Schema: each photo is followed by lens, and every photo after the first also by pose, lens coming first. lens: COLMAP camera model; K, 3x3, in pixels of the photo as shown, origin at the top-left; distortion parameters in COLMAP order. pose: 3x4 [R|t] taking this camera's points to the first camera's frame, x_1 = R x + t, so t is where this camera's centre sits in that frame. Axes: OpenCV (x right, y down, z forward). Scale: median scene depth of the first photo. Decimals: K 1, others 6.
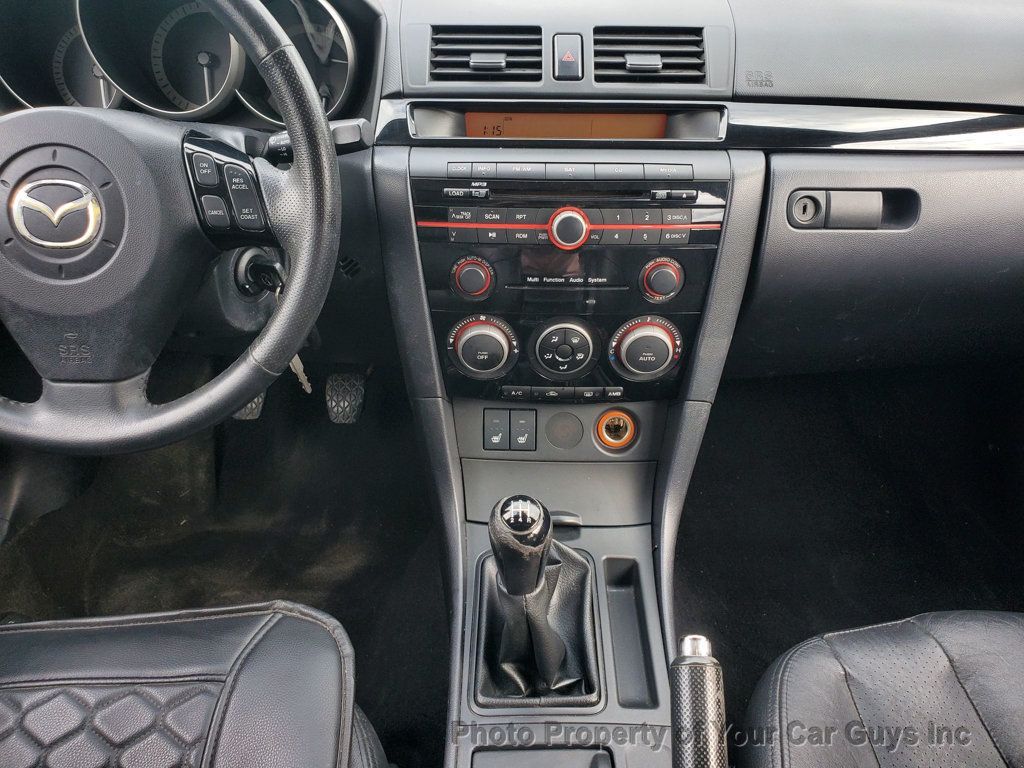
lens RADIAL K [[808.8, 0, 505.5], [0, 808.8, 380.2], [0, 0, 1]] dist [-0.005463, 0.021198]
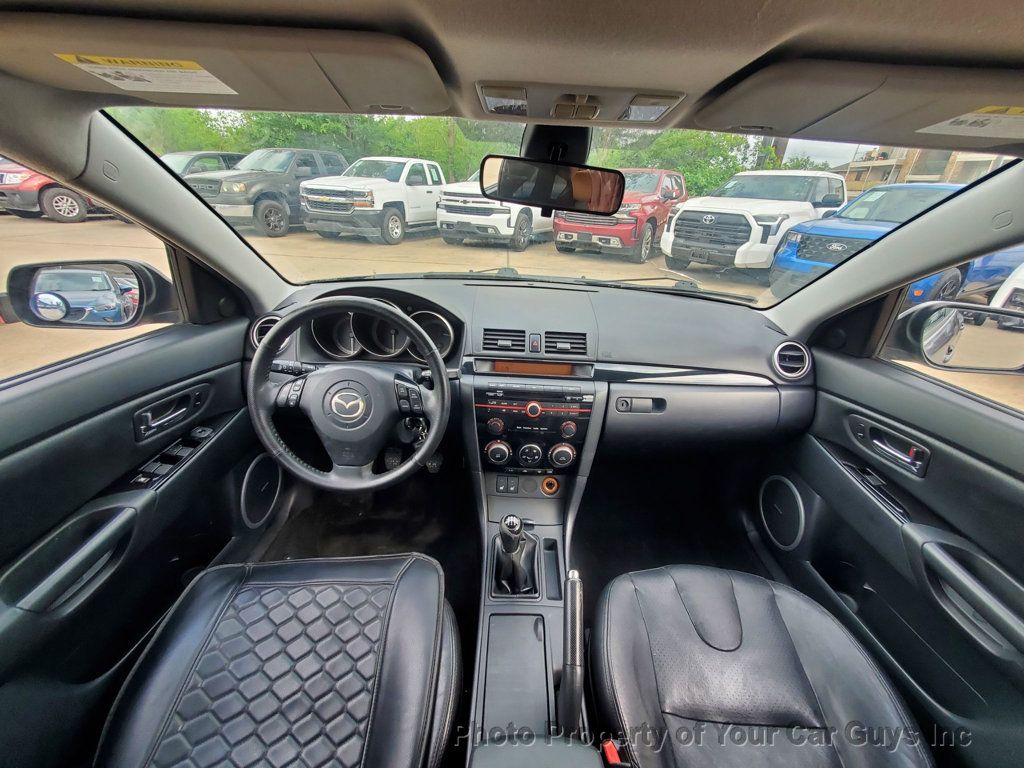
lens RADIAL K [[407.6, 0, 514.4], [0, 407.6, 394.6], [0, 0, 1]] dist [-0.010558, -0.000029]
pose [[0.998833, 0.039036, 0.028434, -0.022942], [-0.035848, 0.993815, -0.105105, -0.093978], [-0.032361, 0.103963, 0.994055, -0.319943]]
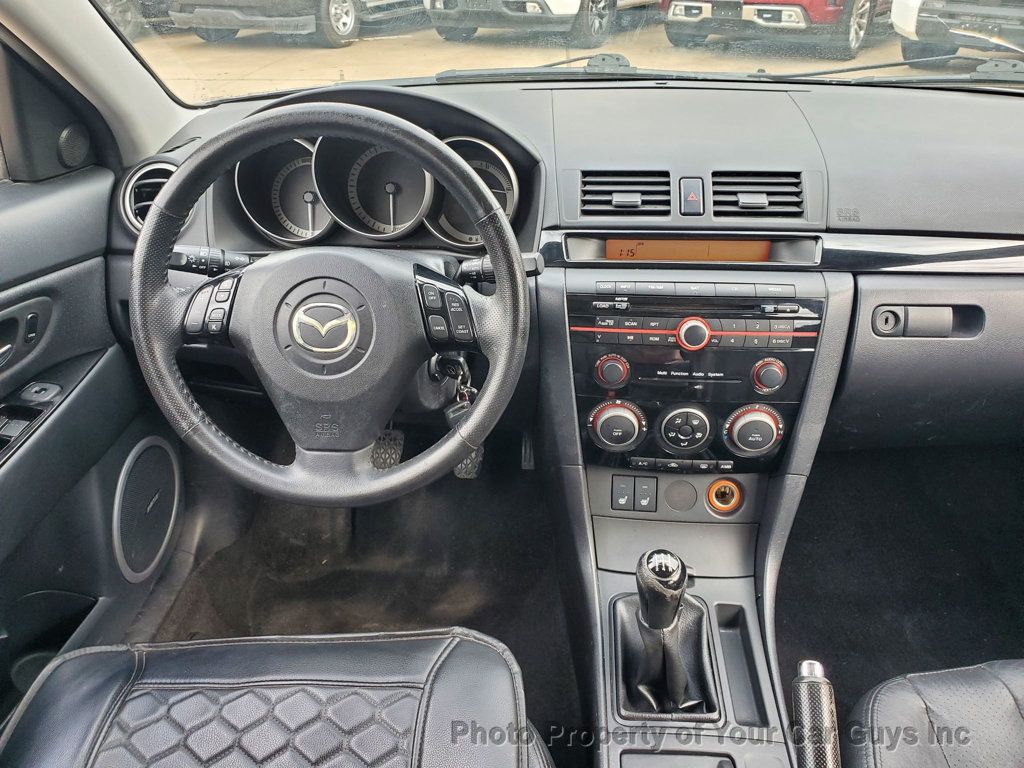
lens RADIAL K [[808.8, 0, 500.5], [0, 808.8, 379.4], [0, 0, 1]] dist [-0.005463, 0.021198]
pose [[0.997464, 0.019648, -0.068407, -0.132732], [-0.023731, 0.997953, -0.059389, -0.036730], [0.067100, 0.060862, 0.995888, -0.262952]]
